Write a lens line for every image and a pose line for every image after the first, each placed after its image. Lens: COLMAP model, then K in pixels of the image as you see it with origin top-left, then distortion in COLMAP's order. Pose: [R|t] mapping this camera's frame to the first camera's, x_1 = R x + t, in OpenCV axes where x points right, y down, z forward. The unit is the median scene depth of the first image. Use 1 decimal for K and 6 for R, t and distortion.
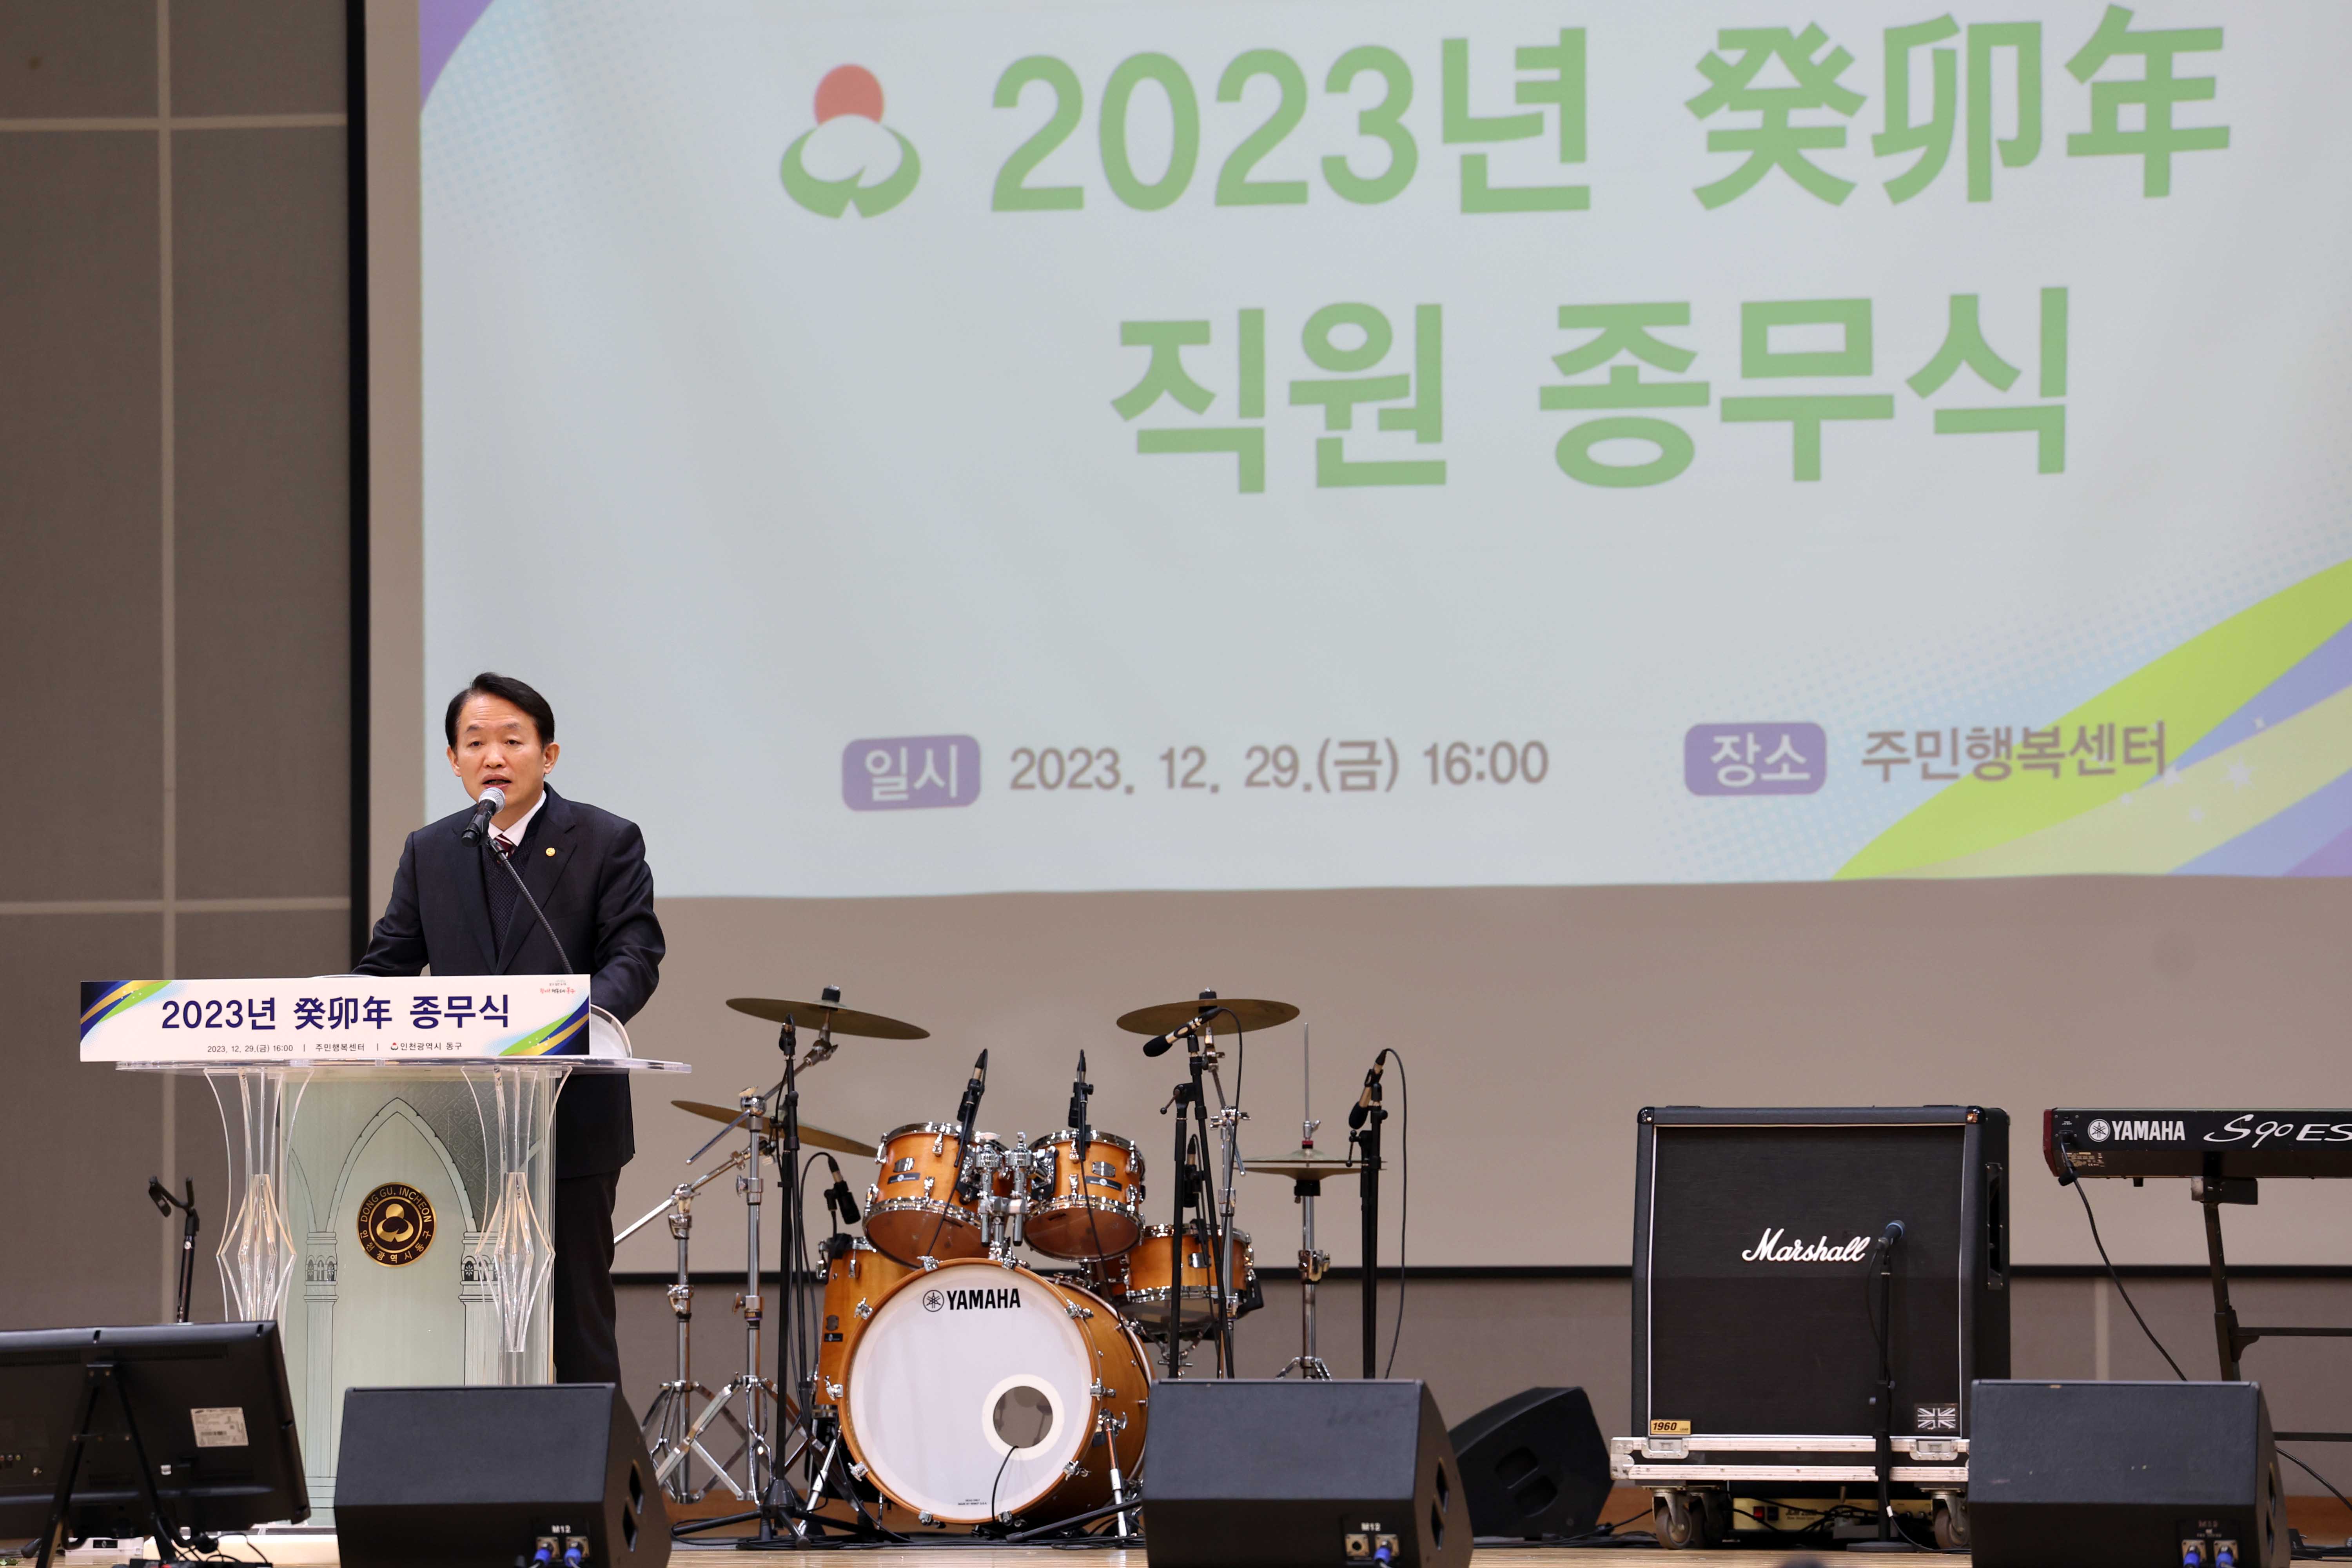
lens RADIAL K [[13414.6, 0, 1139.9], [0, 13414.6, 795.4], [0, 0, 1]] dist [1.433191, 14.471541]
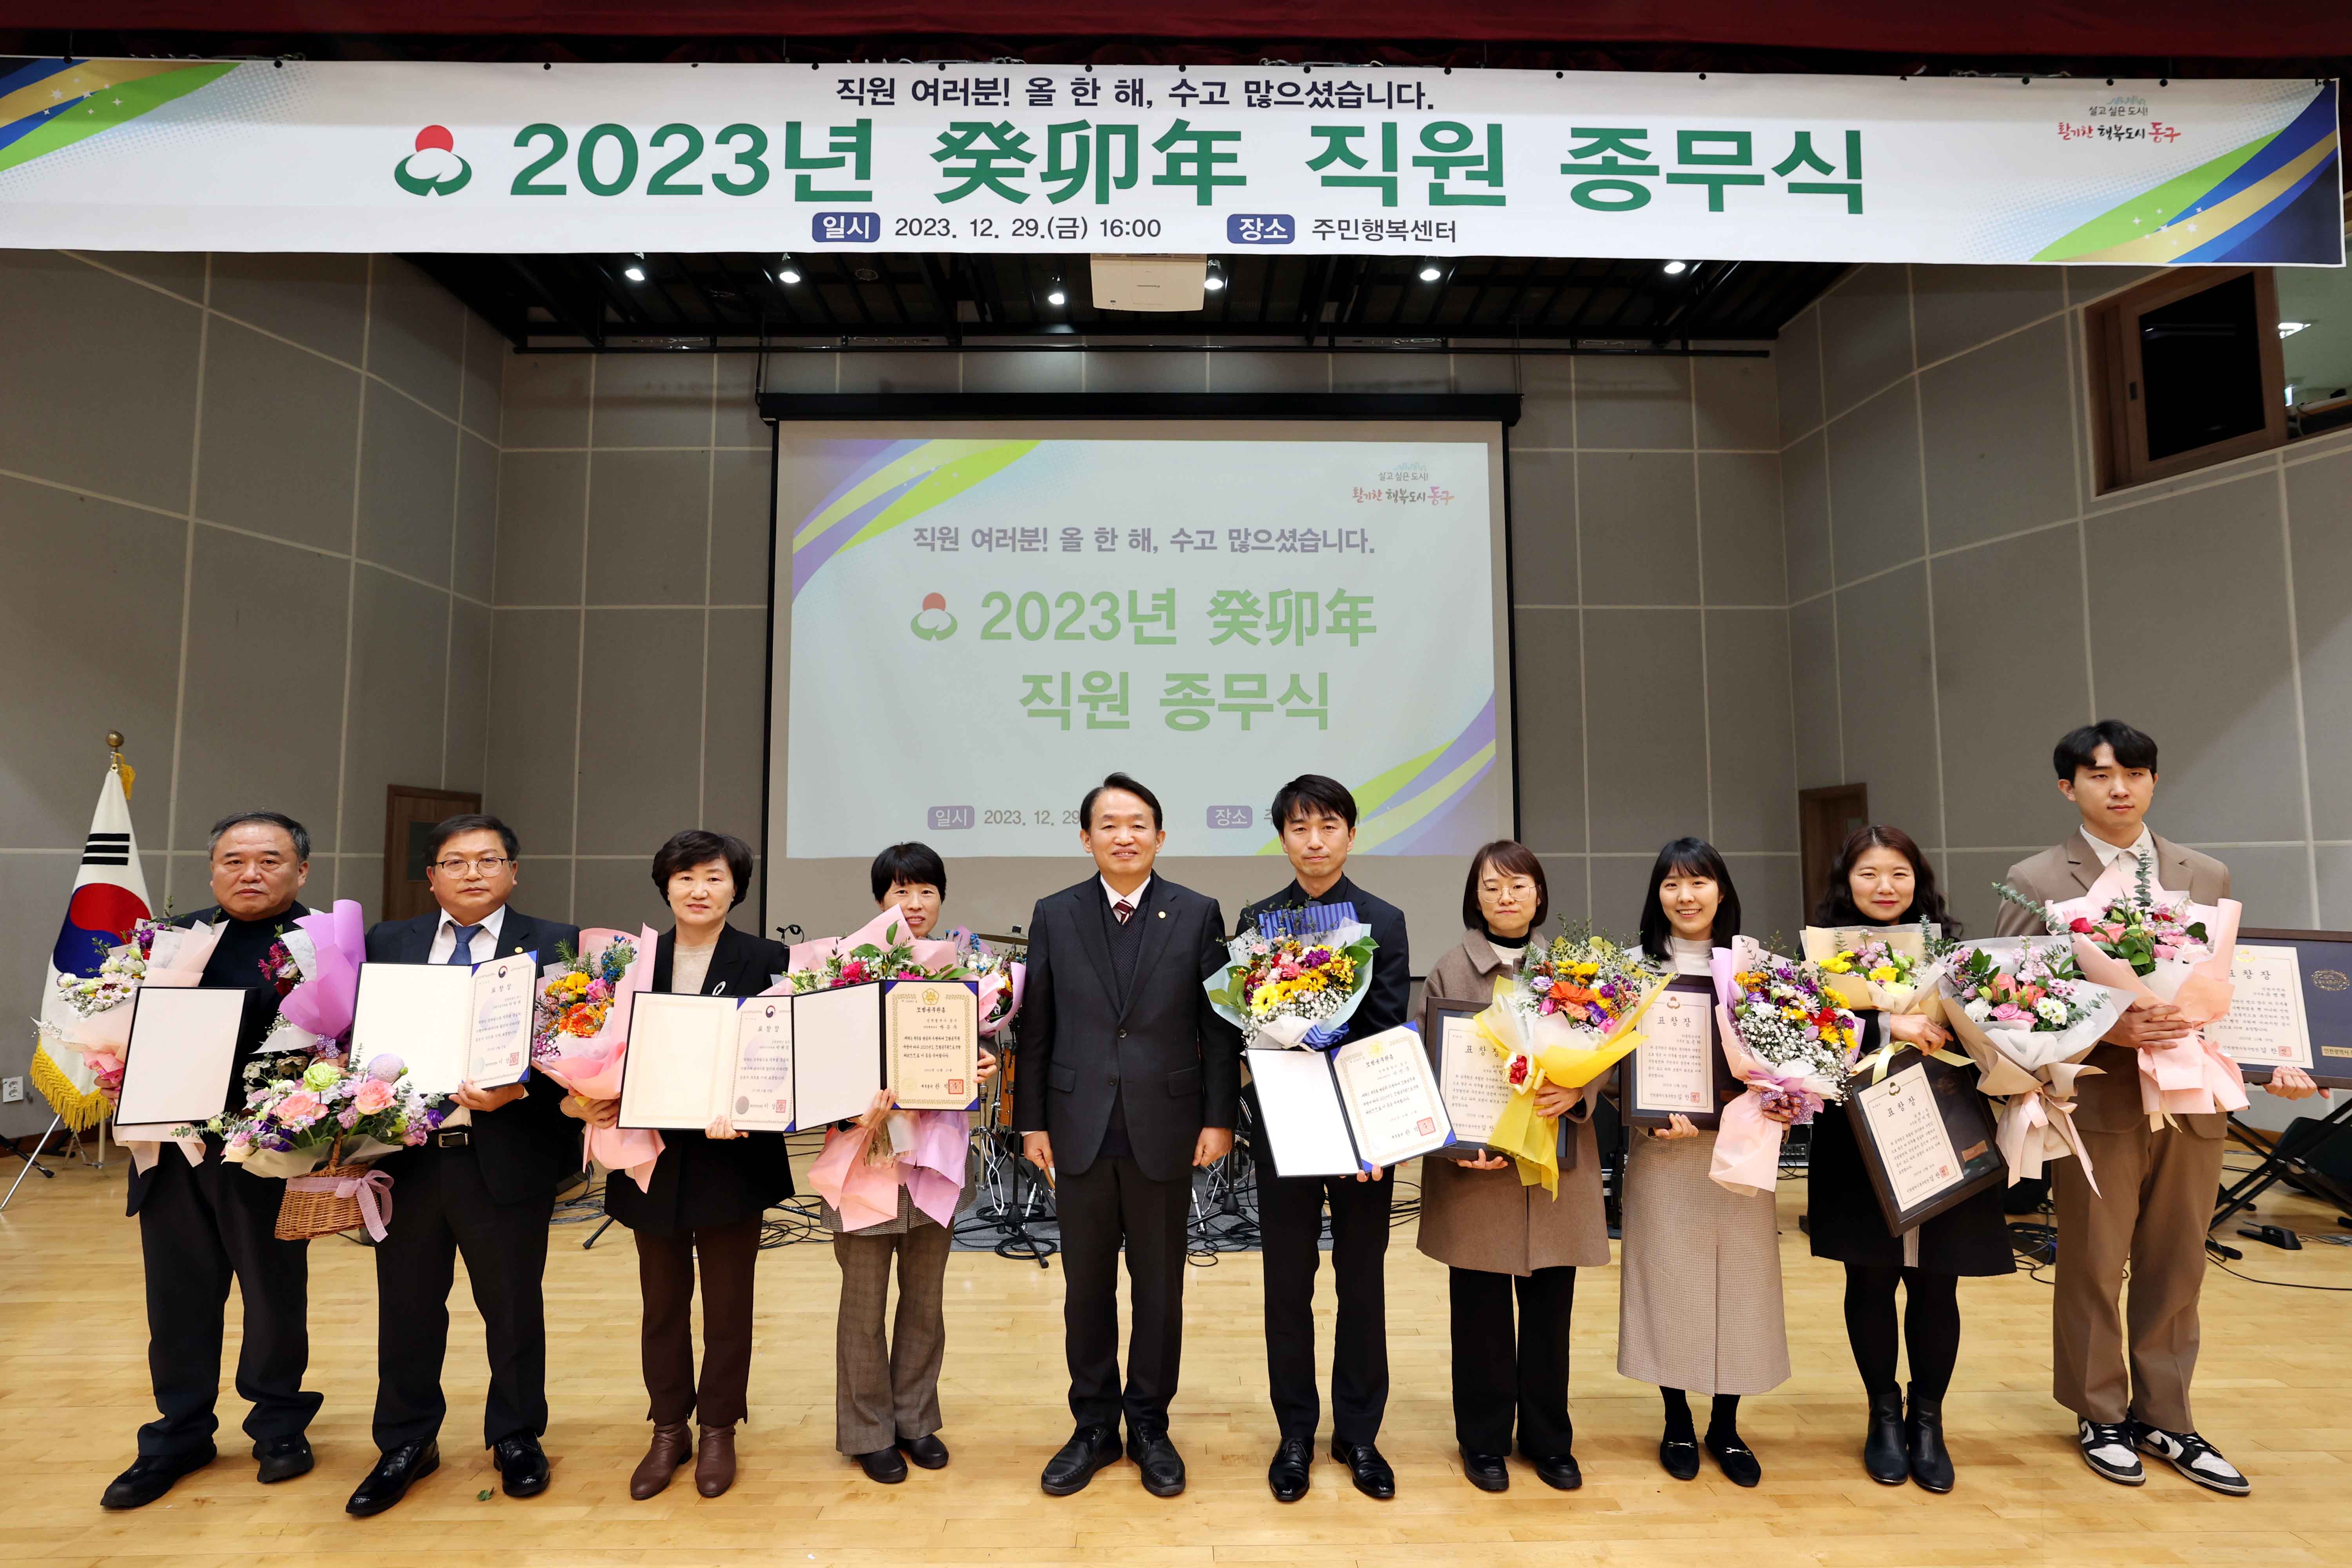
lens RADIAL K [[1215.5, 0, 1184.0], [0, 1215.5, 772.8], [0, 0, 1]] dist [-0.042590, 0.026153]
pose [[0.958401, 0.023200, 0.284480, -0.046429], [-0.012690, 0.999169, -0.038735, -0.001915], [-0.285142, 0.033513, 0.957899, 0.730543]]
